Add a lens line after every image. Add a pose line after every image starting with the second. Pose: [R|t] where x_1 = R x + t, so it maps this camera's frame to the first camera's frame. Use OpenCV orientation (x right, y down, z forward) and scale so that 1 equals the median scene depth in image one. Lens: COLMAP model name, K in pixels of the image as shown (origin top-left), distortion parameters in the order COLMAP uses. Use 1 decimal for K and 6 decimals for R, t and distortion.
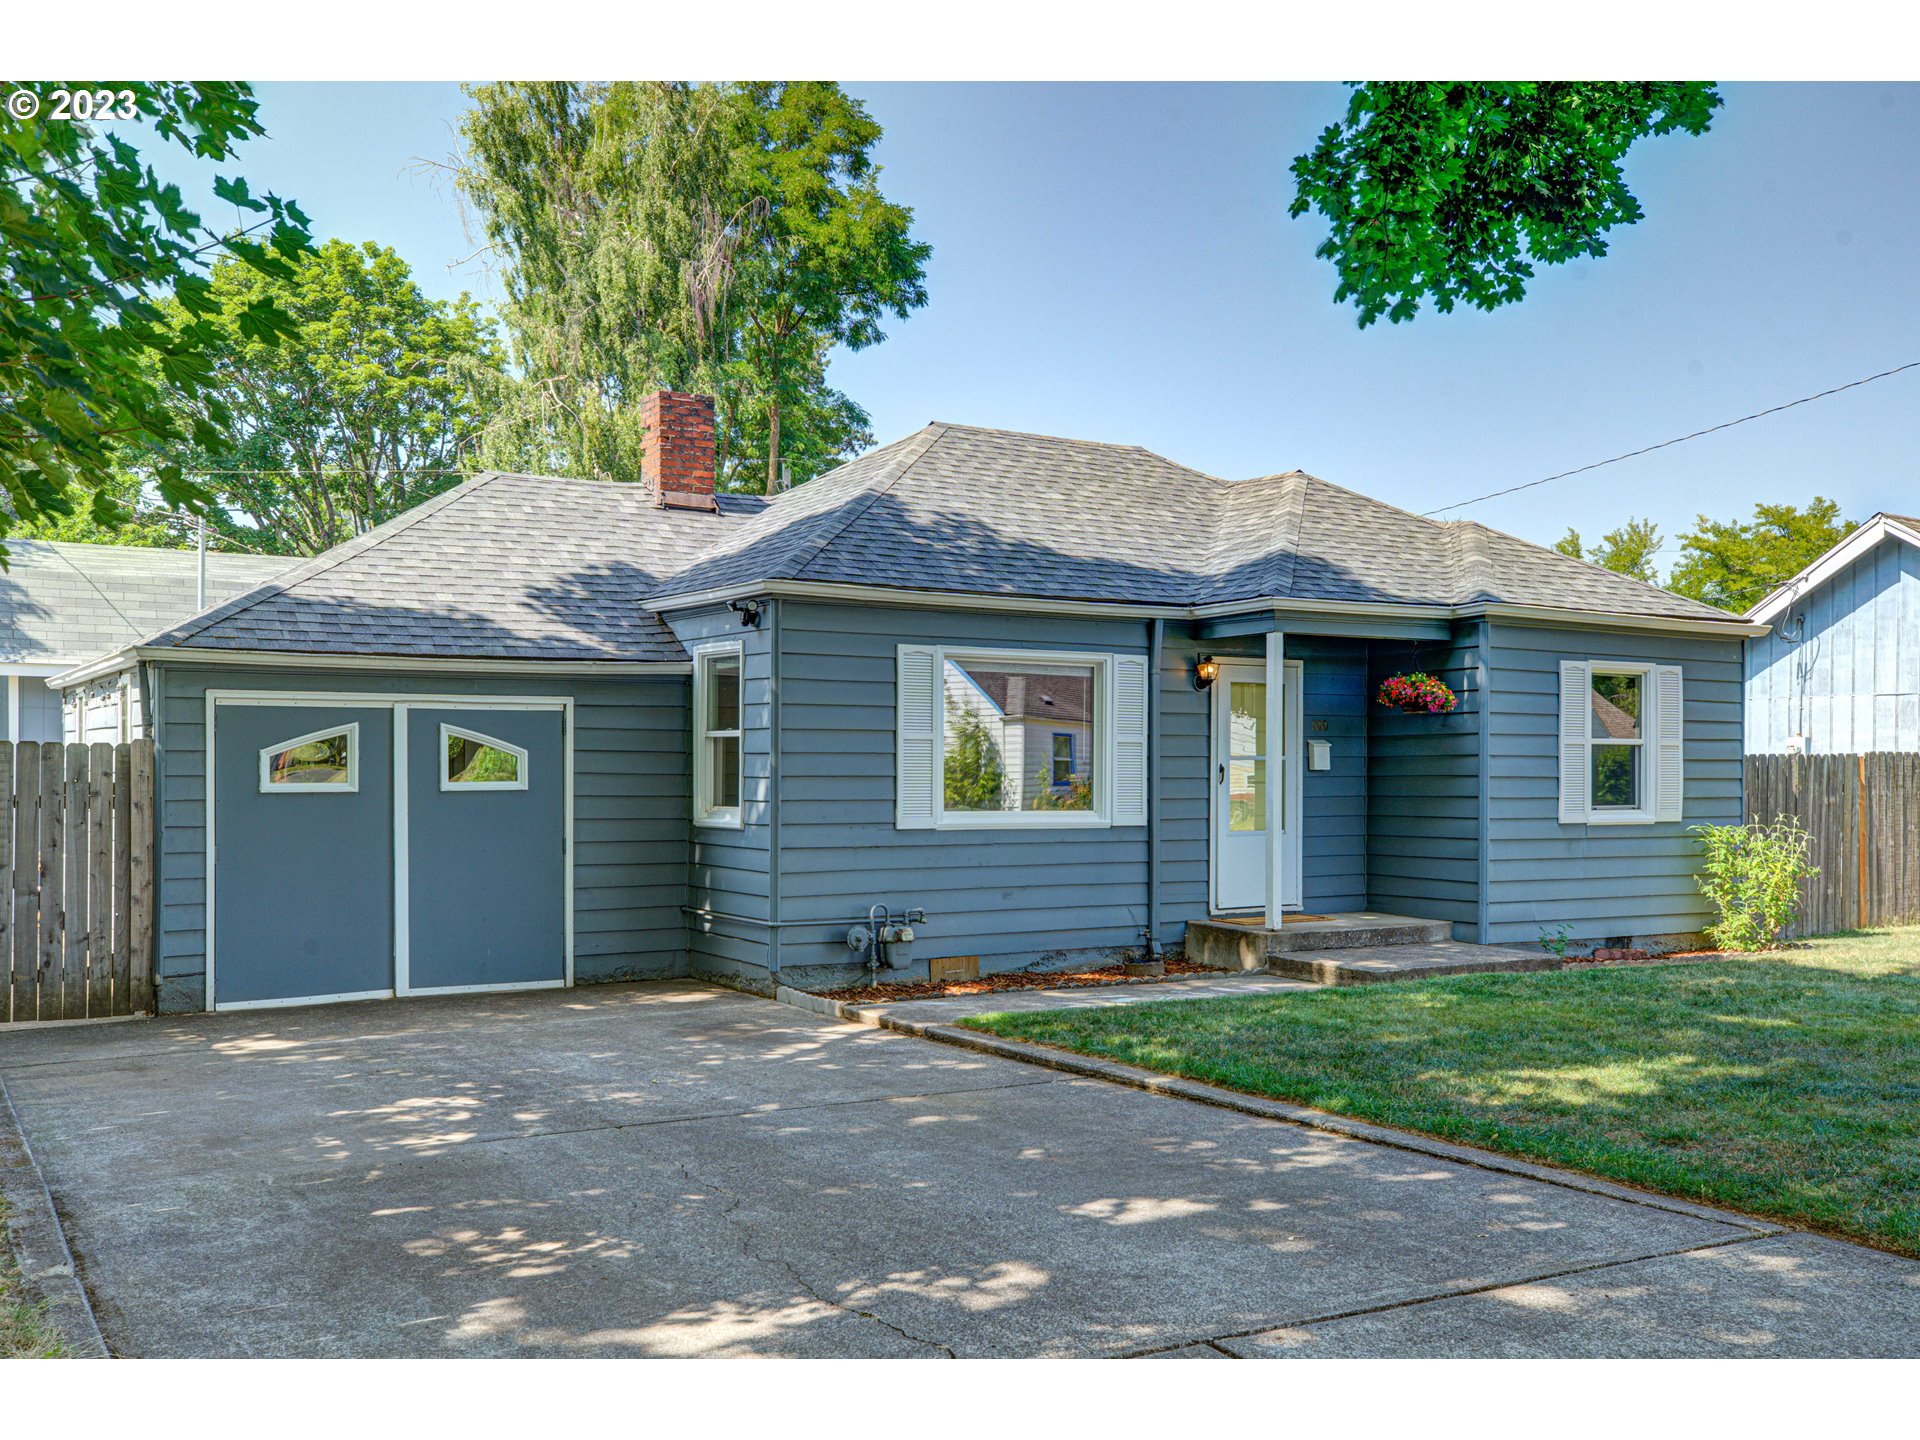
lens RADIAL K [[1775.1, 0, 967.7], [0, 1775.1, 765.3], [0, 0, 1]] dist [0.047788, 0.004108]
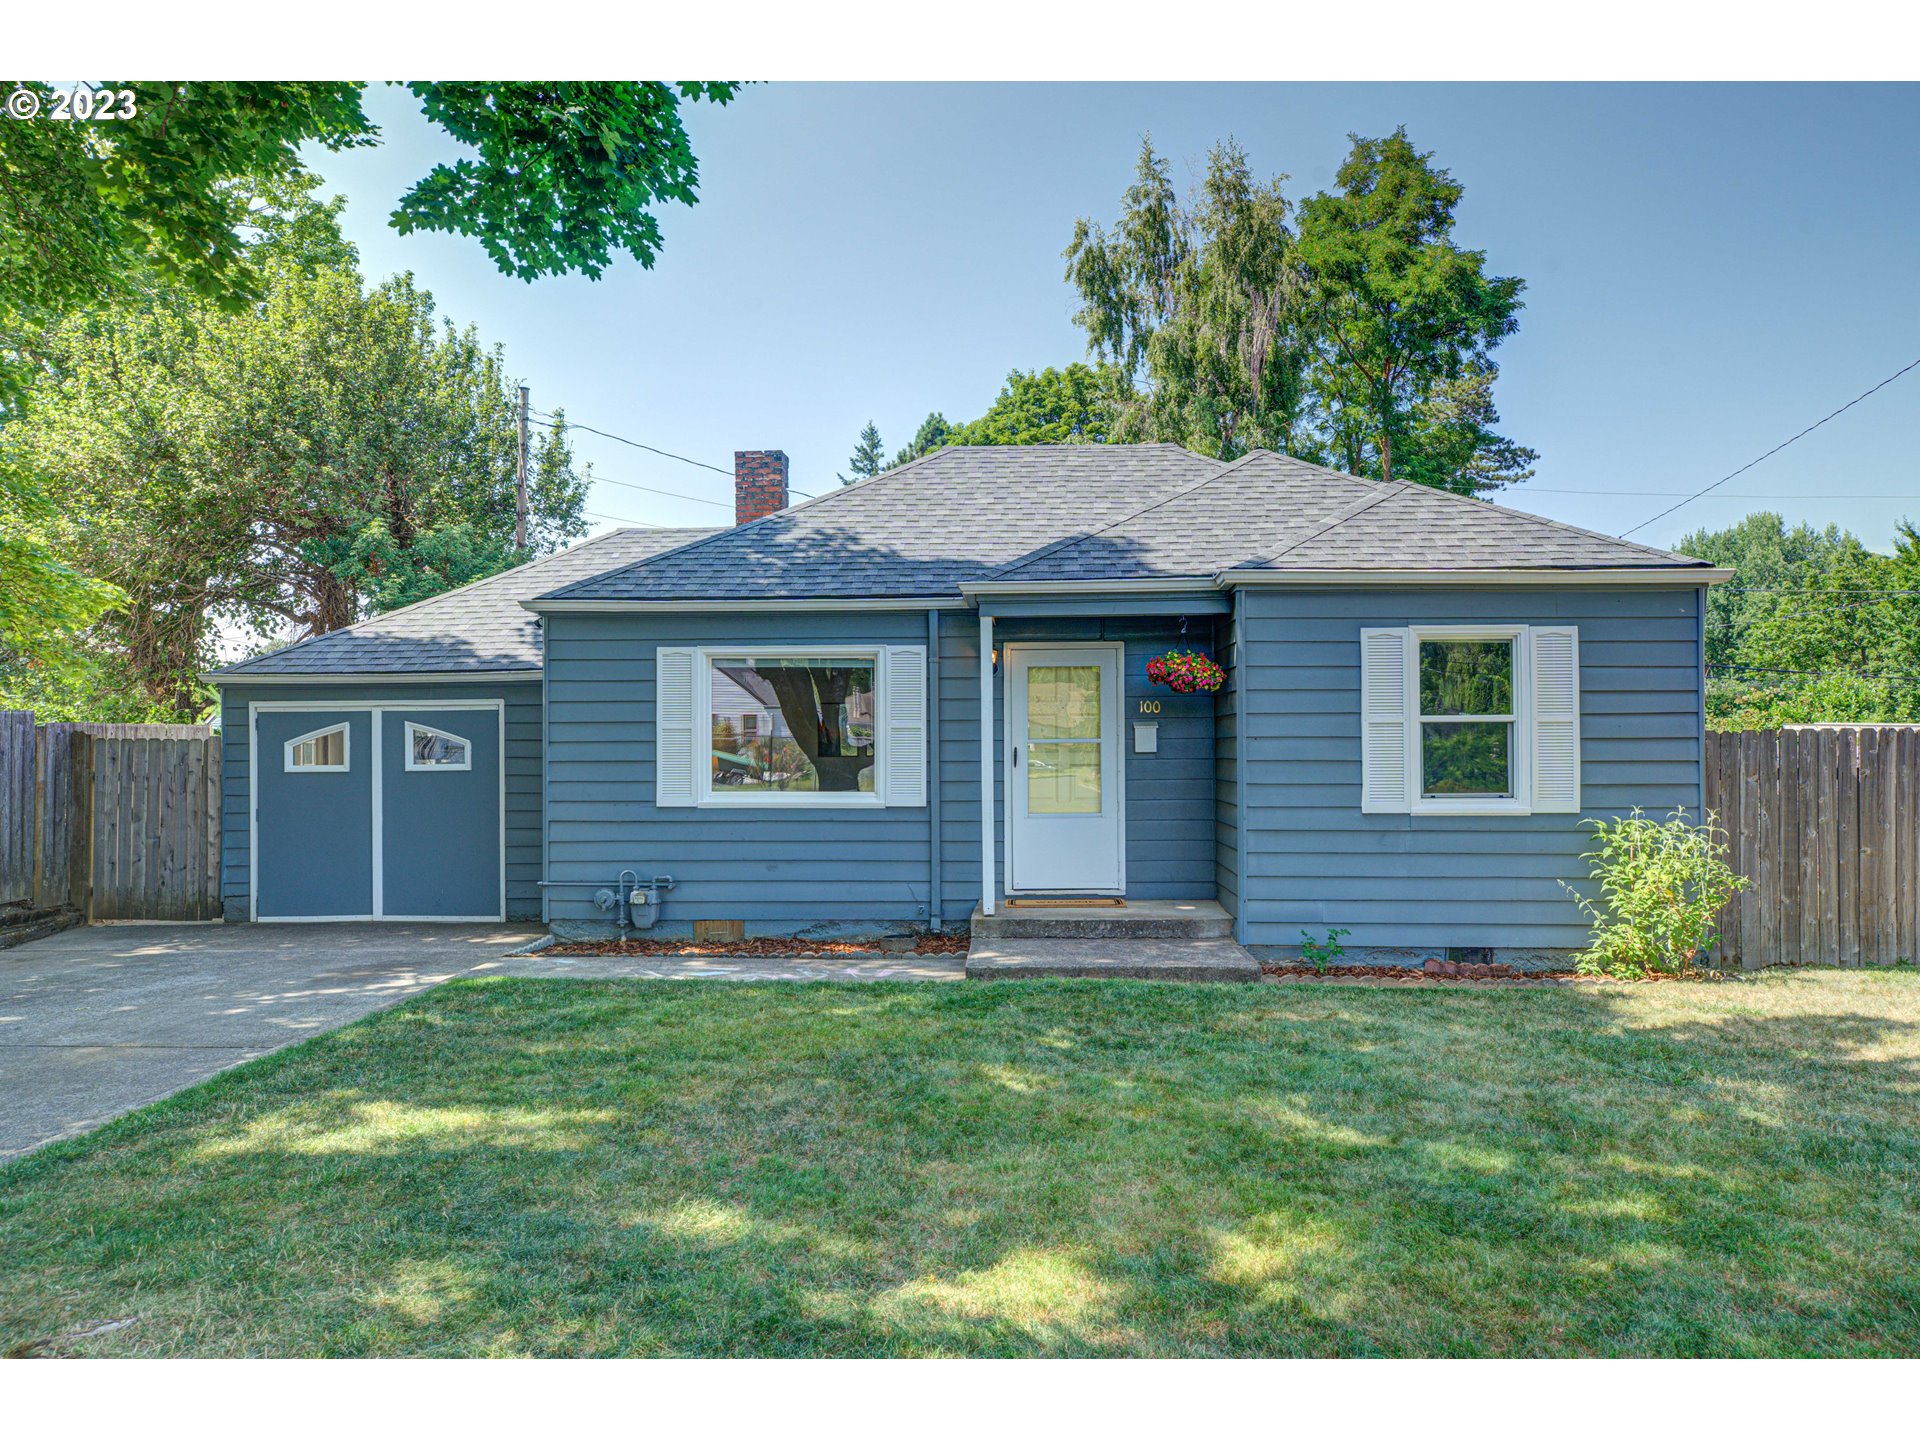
lens RADIAL K [[1315.2, 0, 960.2], [0, 1315.2, 714.4], [0, 0, 1]] dist [0.014338, -0.007138]
pose [[0.825308, -0.016652, -0.564437, 0.561346], [0.008927, 0.999825, -0.016443, -0.007608], [0.564612, 0.008532, 0.825312, 0.370039]]
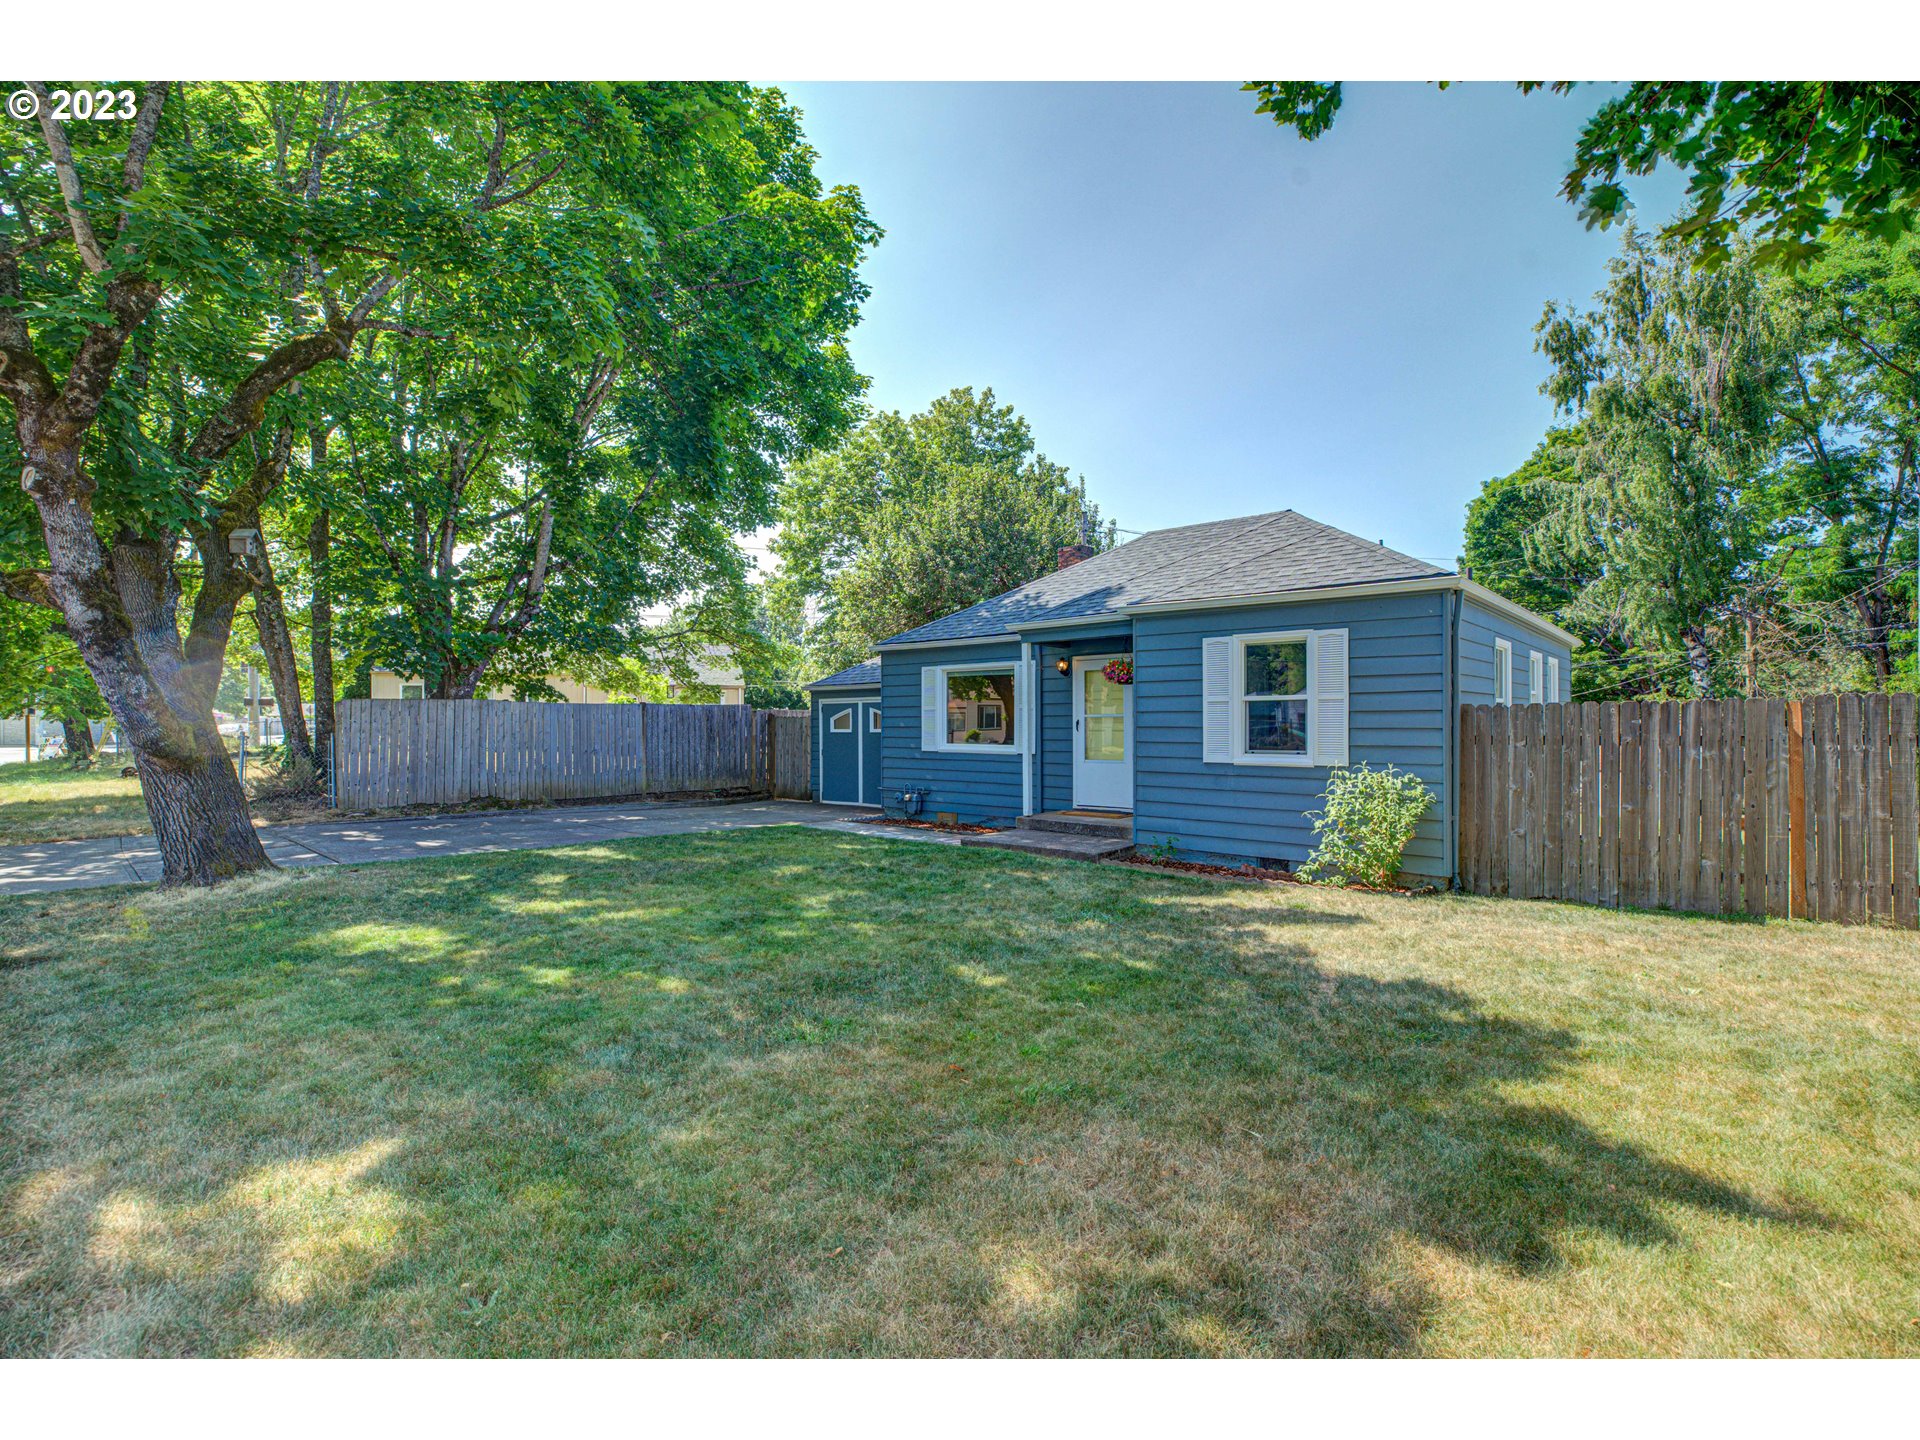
lens RADIAL K [[888.8, 0, 964.4], [0, 888.8, 712.8], [0, 0, 1]] dist [-0.046020, 0.012366]
pose [[0.286655, -0.015847, -0.957903, 0.950122], [0.005642, 0.999874, -0.014853, 0.004970], [0.958017, -0.001146, 0.286709, 0.676387]]
